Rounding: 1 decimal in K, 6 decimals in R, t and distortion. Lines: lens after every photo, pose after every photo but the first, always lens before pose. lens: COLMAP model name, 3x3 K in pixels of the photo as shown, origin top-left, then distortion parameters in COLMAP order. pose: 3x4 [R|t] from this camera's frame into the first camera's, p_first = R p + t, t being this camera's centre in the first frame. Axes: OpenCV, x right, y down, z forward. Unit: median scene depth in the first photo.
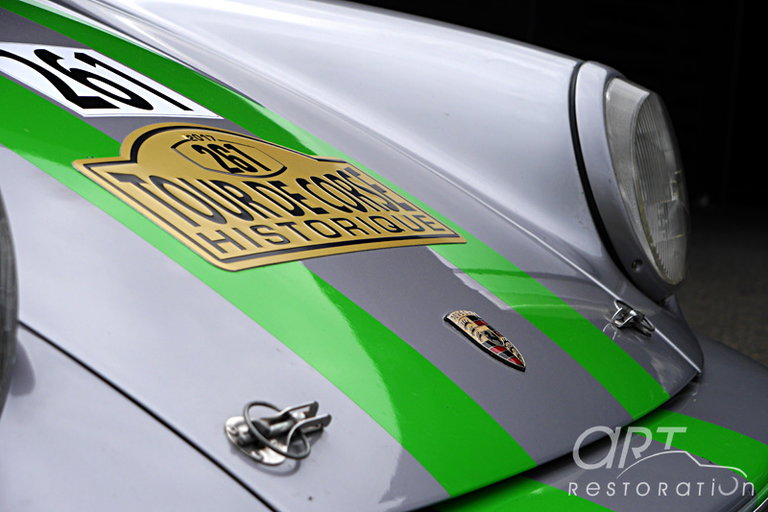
lens RADIAL K [[1898.6, 0, 384.0], [0, 1898.6, 256.0], [0, 0, 1]] dist [0.003580, -0.248224]
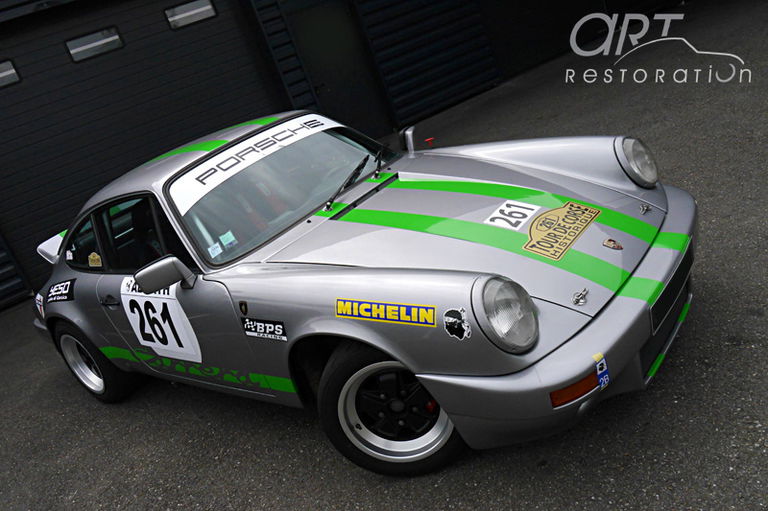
lens RADIAL K [[685.1, 0, 384.0], [0, 685.1, 255.5], [0, 0, 1]] dist [-0.024990, 0.005203]
pose [[0.876196, -0.329090, -0.352108, 0.135177], [0.407083, 0.896439, 0.175159, -0.438477], [0.258000, -0.296811, 0.919423, -0.704614]]
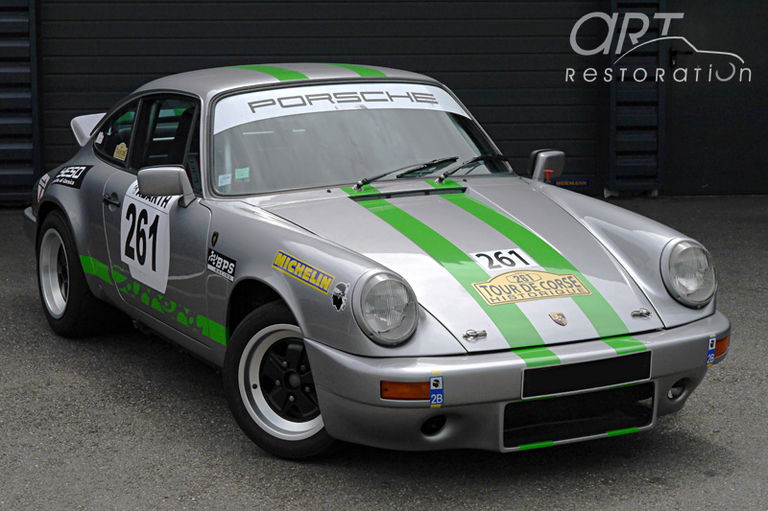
lens RADIAL K [[2059.0, 0, 384.0], [0, 2059.0, 255.5], [0, 0, 1]] dist [0.117257, -0.628428]
pose [[0.794145, -0.017895, -0.607465, 2.537146], [0.026196, 0.999645, 0.004798, -0.134281], [0.607164, -0.019724, 0.794332, -2.970776]]
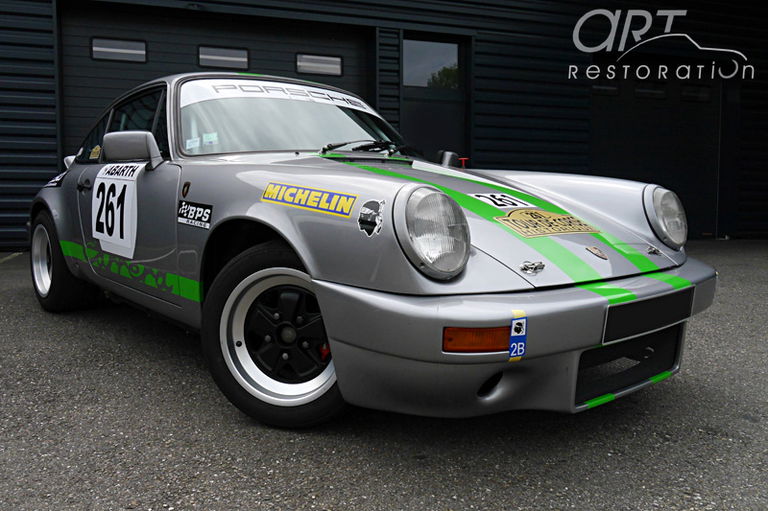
lens RADIAL K [[685.1, 0, 384.0], [0, 685.1, 255.5], [0, 0, 1]] dist [-0.024990, 0.005203]
pose [[0.912316, -0.067112, -0.403951, 0.211046], [0.051353, 0.997441, -0.049734, 0.091566], [0.406255, 0.024629, 0.913428, -0.490387]]
